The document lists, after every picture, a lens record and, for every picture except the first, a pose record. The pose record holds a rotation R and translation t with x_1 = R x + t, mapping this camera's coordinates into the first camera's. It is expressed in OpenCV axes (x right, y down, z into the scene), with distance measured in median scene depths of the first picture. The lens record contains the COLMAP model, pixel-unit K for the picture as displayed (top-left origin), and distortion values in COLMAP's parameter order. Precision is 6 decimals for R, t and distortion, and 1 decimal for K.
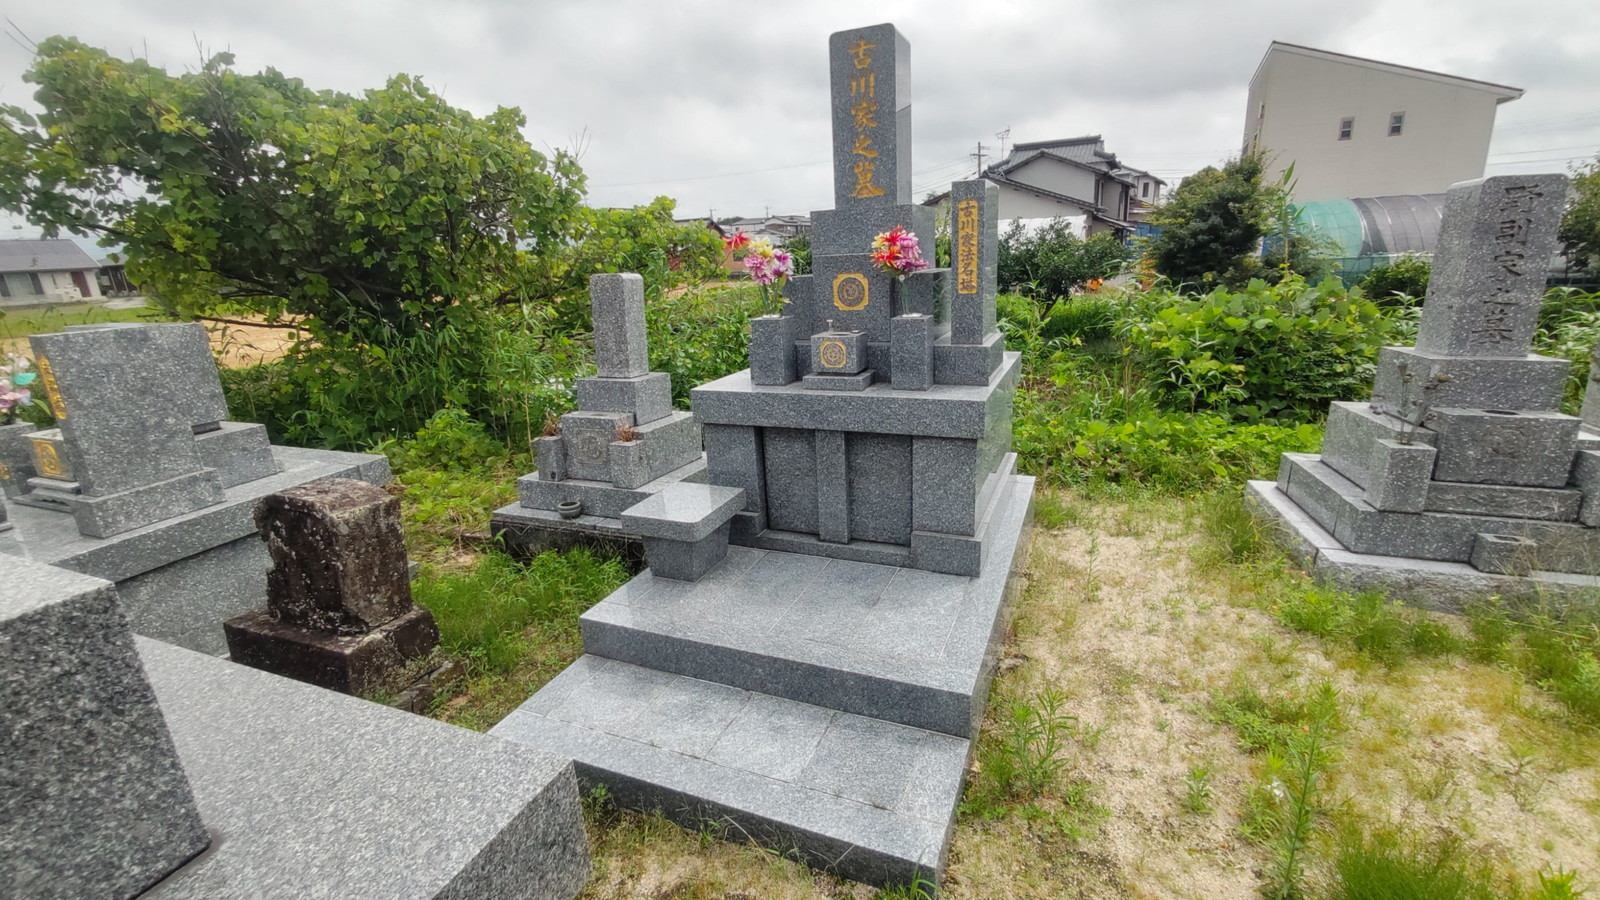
lens RADIAL K [[688.4, 0, 813.2], [0, 688.4, 440.6], [0, 0, 1]] dist [0.000800, 0.000270]
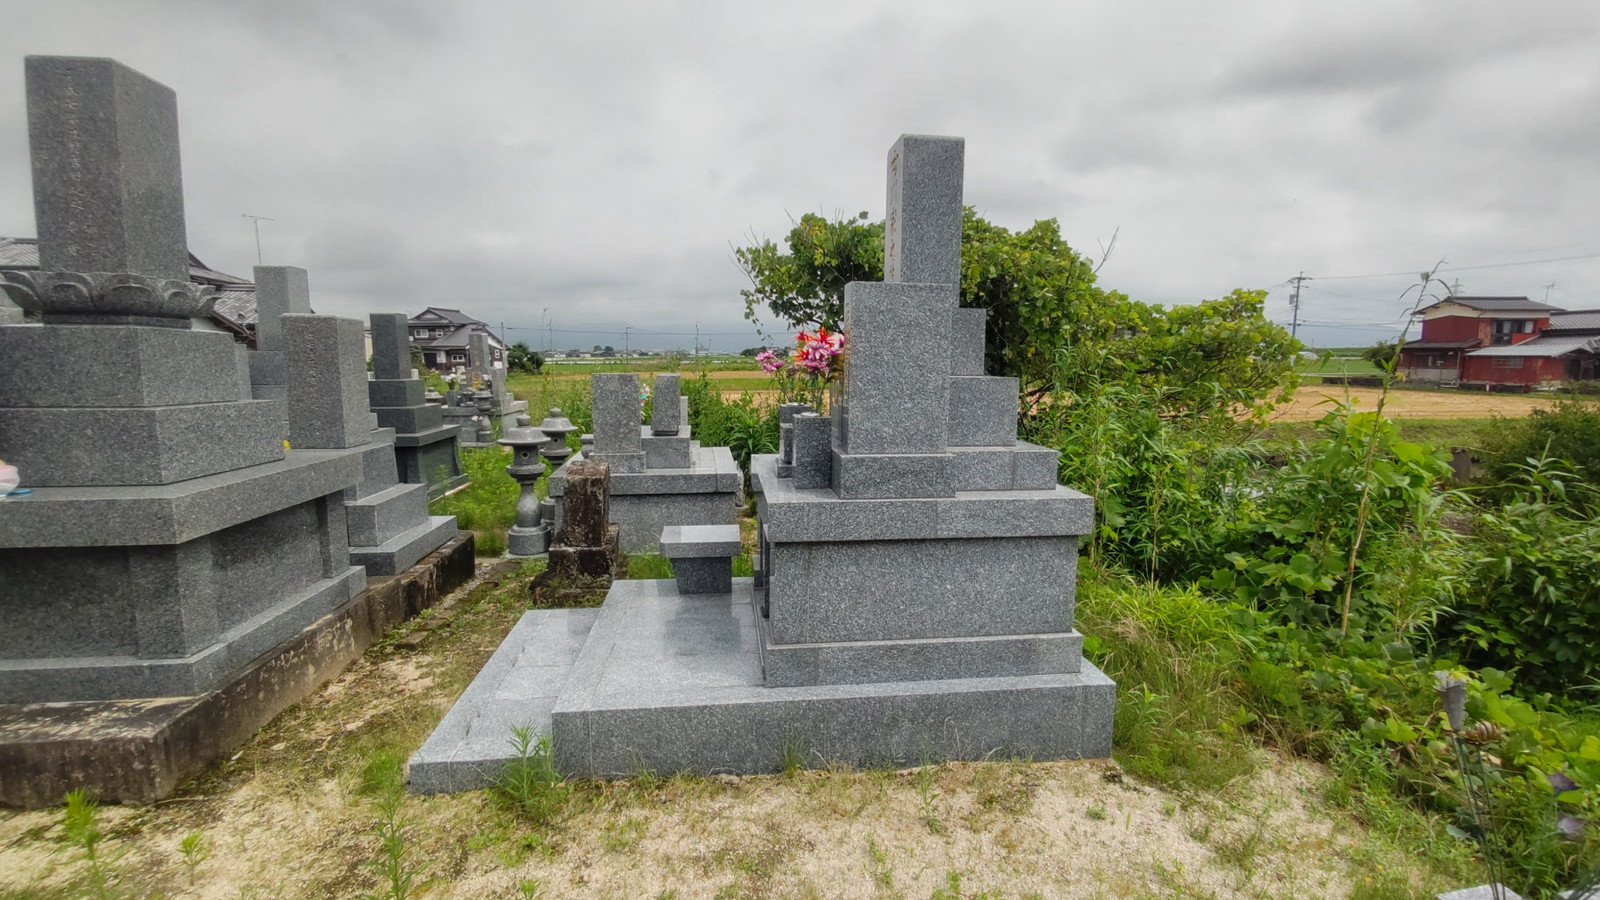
lens RADIAL K [[688.4, 0, 813.2], [0, 688.4, 440.6], [0, 0, 1]] dist [0.000800, 0.000270]
pose [[0.497297, 0.154447, -0.853723, 1.003215], [-0.260223, 0.965273, 0.023046, -0.167220], [0.827635, 0.210697, 0.520218, 0.464159]]
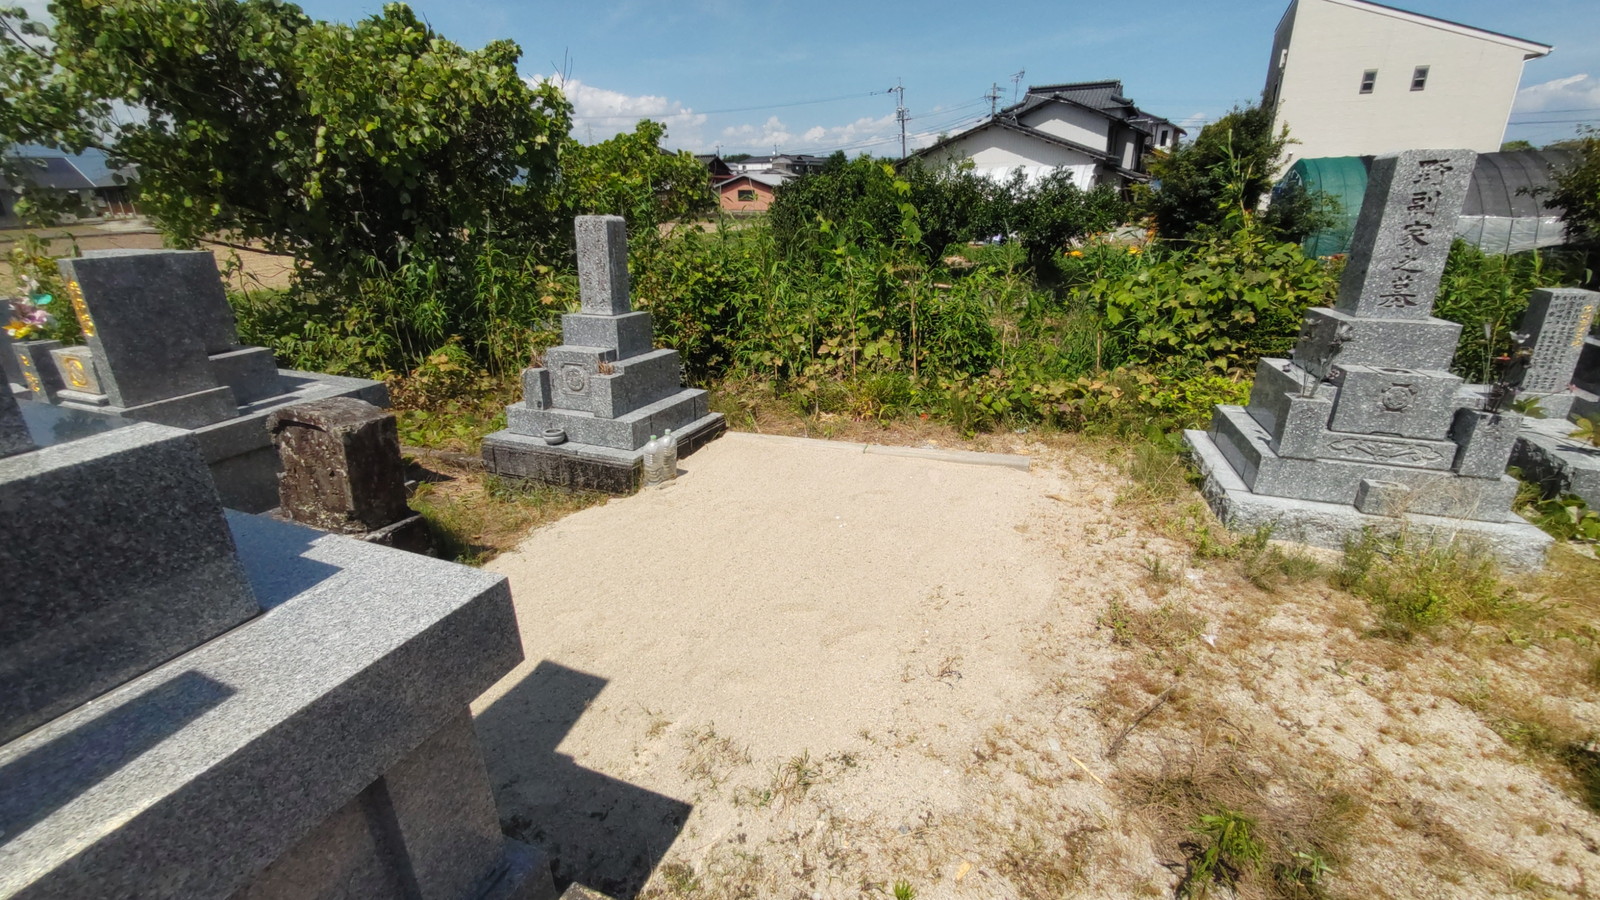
lens RADIAL K [[688.4, 0, 813.2], [0, 688.4, 440.6], [0, 0, 1]] dist [0.000800, 0.000270]
pose [[0.999514, 0.031168, -0.000984, 0.071109], [-0.030998, 0.996504, 0.077586, 0.013256], [0.003399, -0.077518, 0.996985, -0.103551]]
